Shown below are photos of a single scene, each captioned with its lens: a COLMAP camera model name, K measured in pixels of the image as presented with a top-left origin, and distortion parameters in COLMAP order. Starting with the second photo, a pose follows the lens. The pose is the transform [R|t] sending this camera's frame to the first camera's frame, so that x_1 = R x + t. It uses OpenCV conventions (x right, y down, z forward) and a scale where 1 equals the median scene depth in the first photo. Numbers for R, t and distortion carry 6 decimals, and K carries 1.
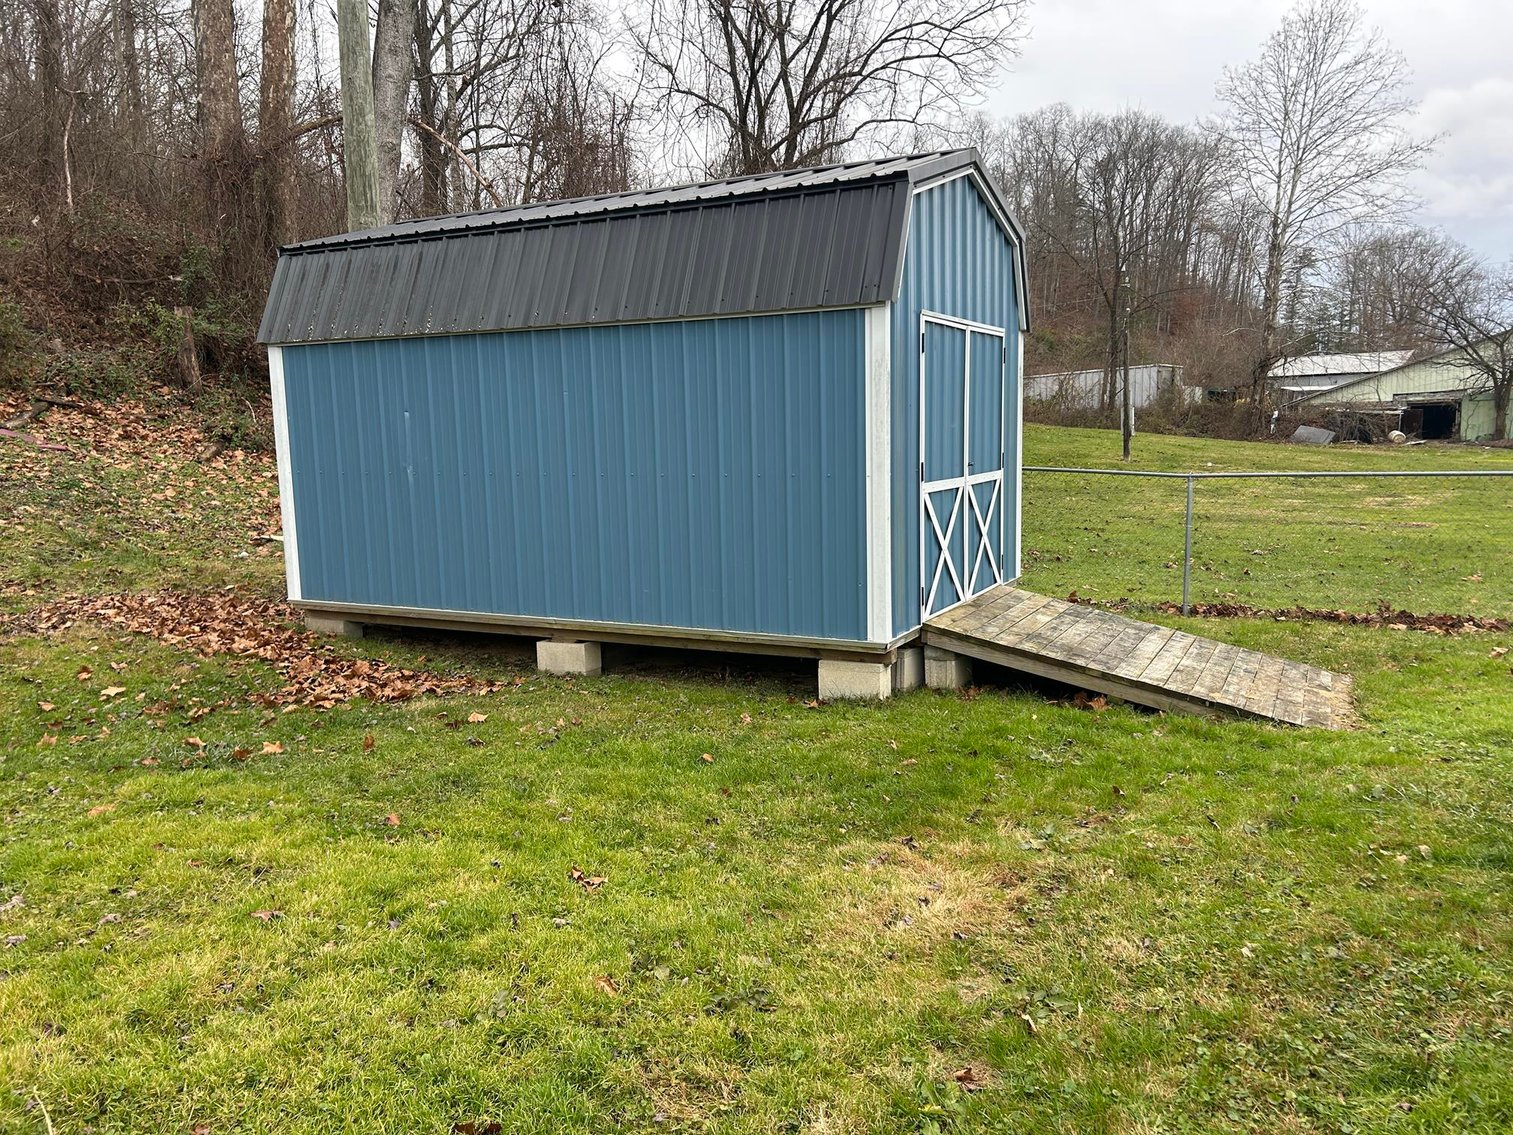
lens RADIAL K [[1135.6, 0, 755.8], [0, 1135.6, 563.2], [0, 0, 1]] dist [0.059003, -0.037726]
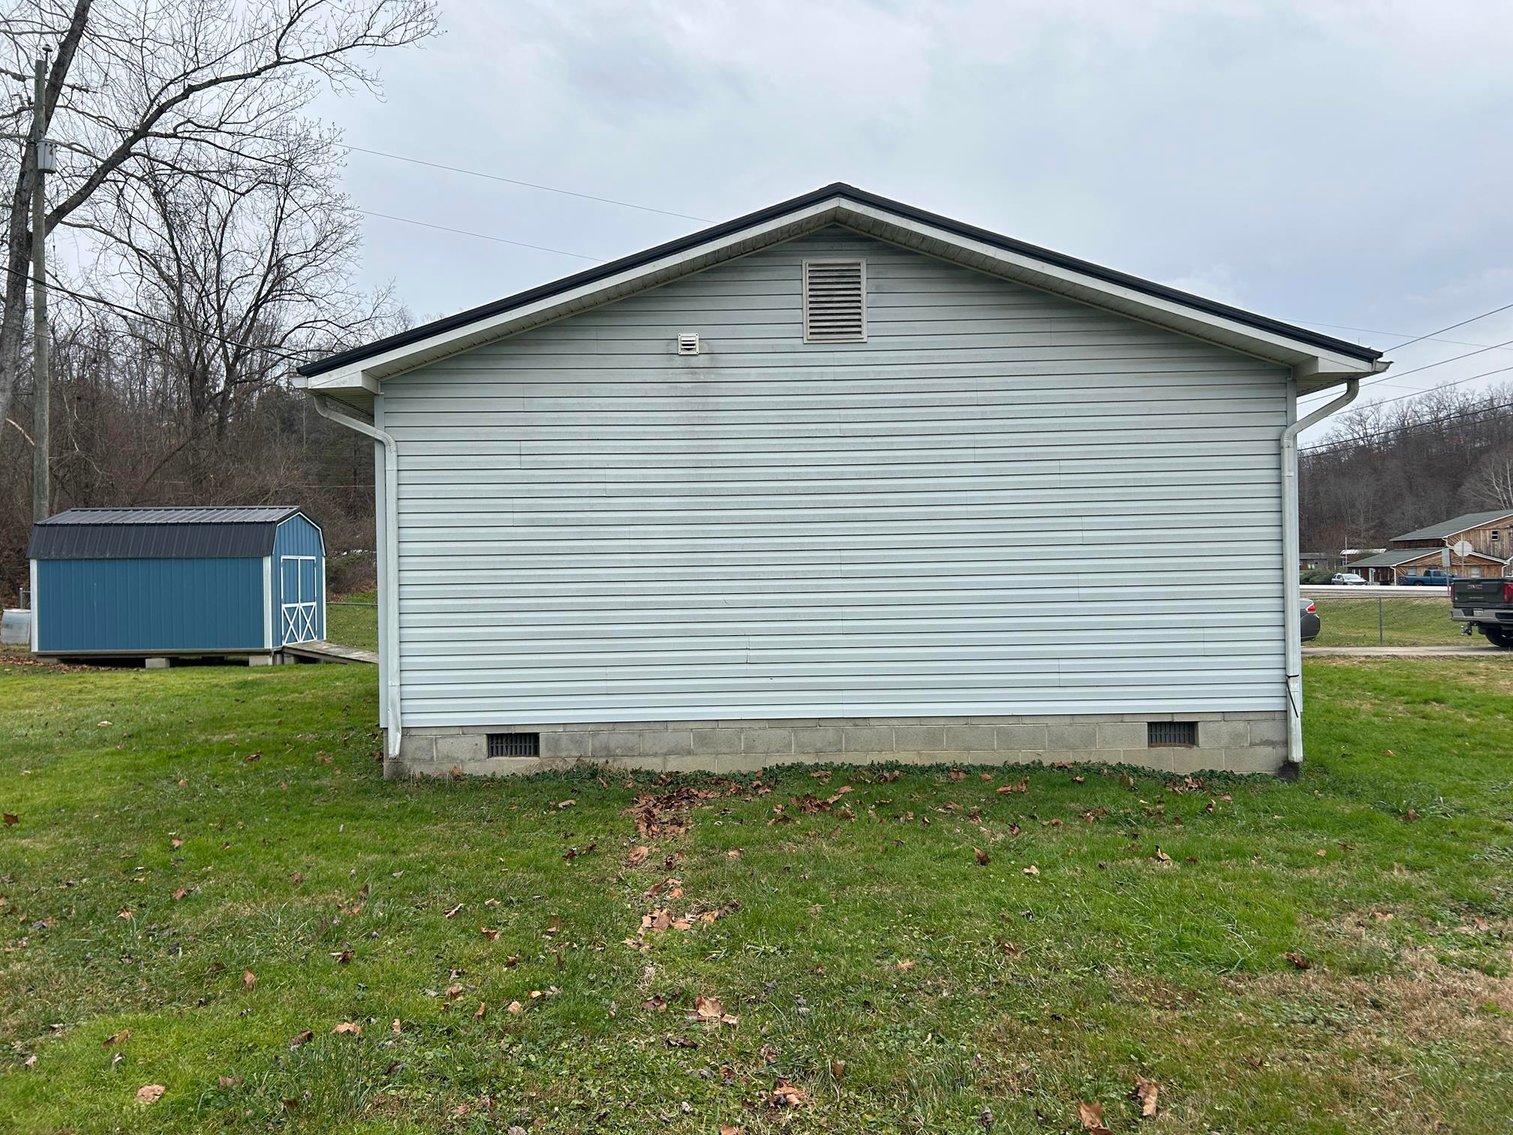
lens RADIAL K [[1135.6, 0, 749.0], [0, 1135.6, 565.3], [0, 0, 1]] dist [0.059003, -0.037726]
pose [[0.892417, 0.012902, 0.451028, -0.143775], [0.044824, 0.992112, -0.117070, 0.252317], [-0.448980, 0.124692, 0.884799, -2.446338]]
